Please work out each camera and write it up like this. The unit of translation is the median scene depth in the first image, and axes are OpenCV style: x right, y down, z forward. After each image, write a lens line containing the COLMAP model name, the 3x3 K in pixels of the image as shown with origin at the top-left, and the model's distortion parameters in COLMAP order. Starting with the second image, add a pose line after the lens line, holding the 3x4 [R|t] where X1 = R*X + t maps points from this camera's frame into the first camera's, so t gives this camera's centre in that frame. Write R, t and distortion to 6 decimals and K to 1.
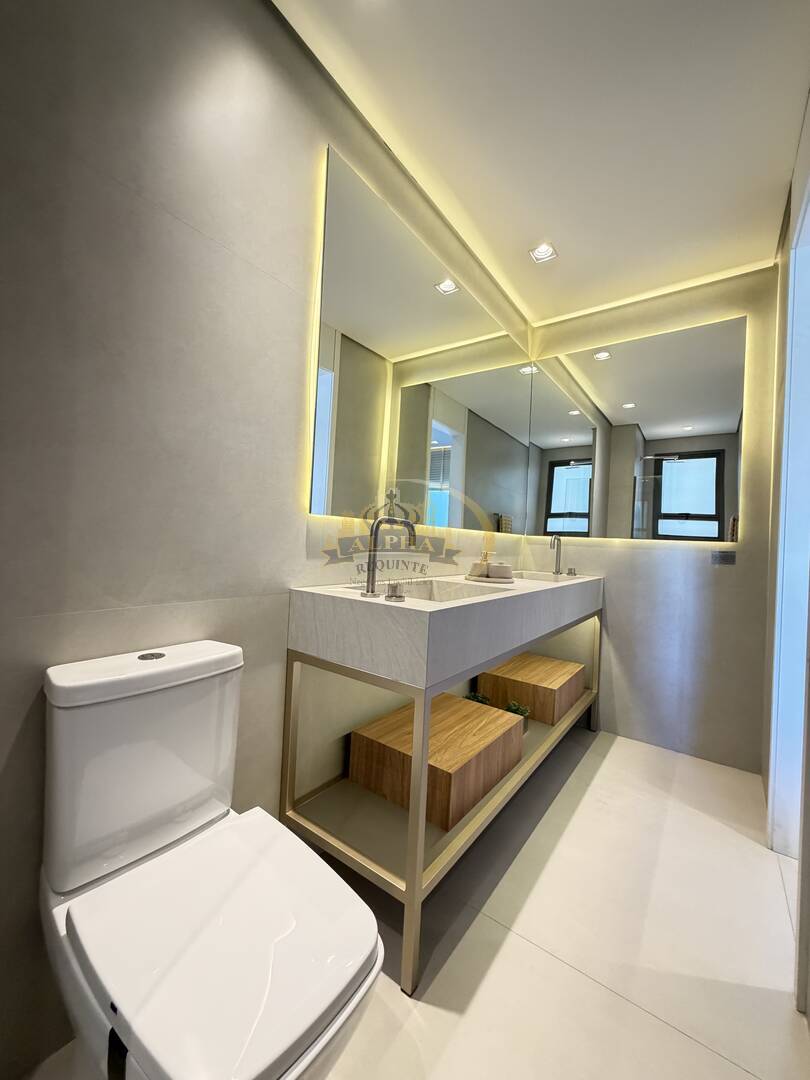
lens RADIAL K [[428.9, 0, 406.8], [0, 428.9, 536.1], [0, 0, 1]] dist [0.000711, -0.000223]
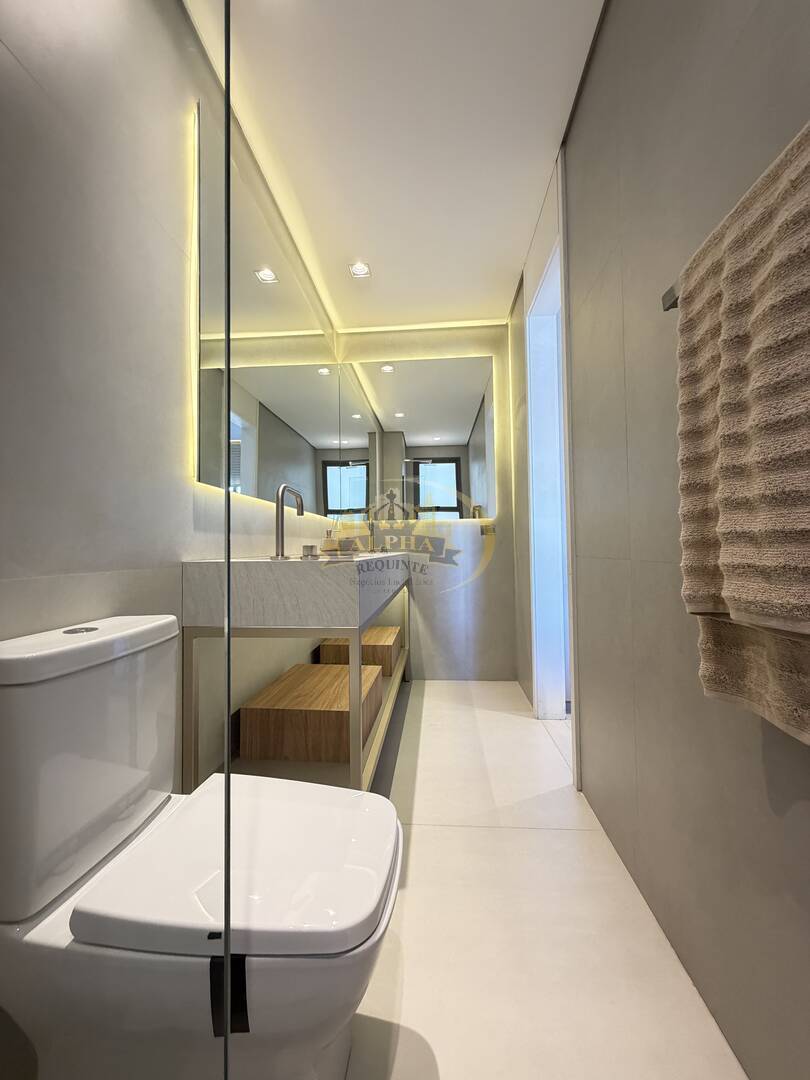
lens RADIAL K [[428.9, 0, 404.0], [0, 428.9, 536.7], [0, 0, 1]] dist [0.000711, -0.000223]
pose [[0.850145, -0.044932, 0.524629, -0.240979], [0.050012, 0.998739, 0.004494, 0.060891], [-0.524169, 0.022417, 0.851319, -0.027449]]
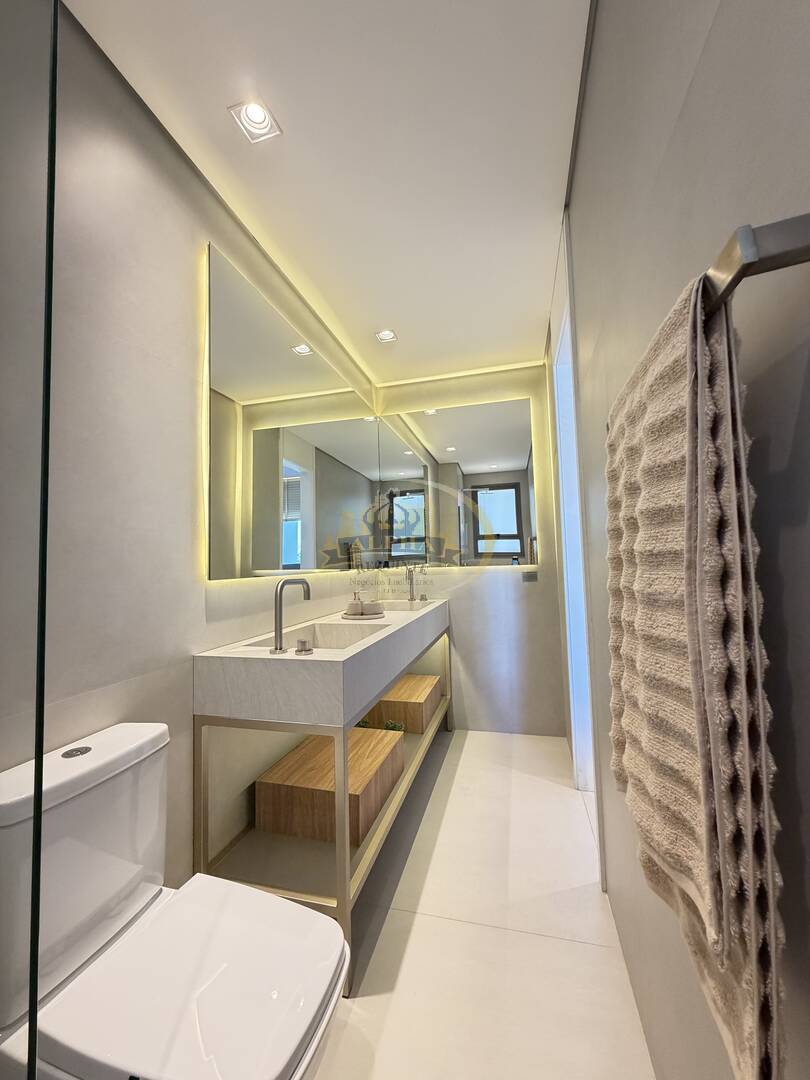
lens RADIAL K [[428.9, 0, 404.0], [0, 428.9, 535.9], [0, 0, 1]] dist [0.000711, -0.000223]
pose [[0.930063, -0.052436, 0.363640, -0.110985], [0.069694, 0.996972, -0.034491, -0.064871], [-0.360730, 0.057423, 0.930901, -0.111324]]
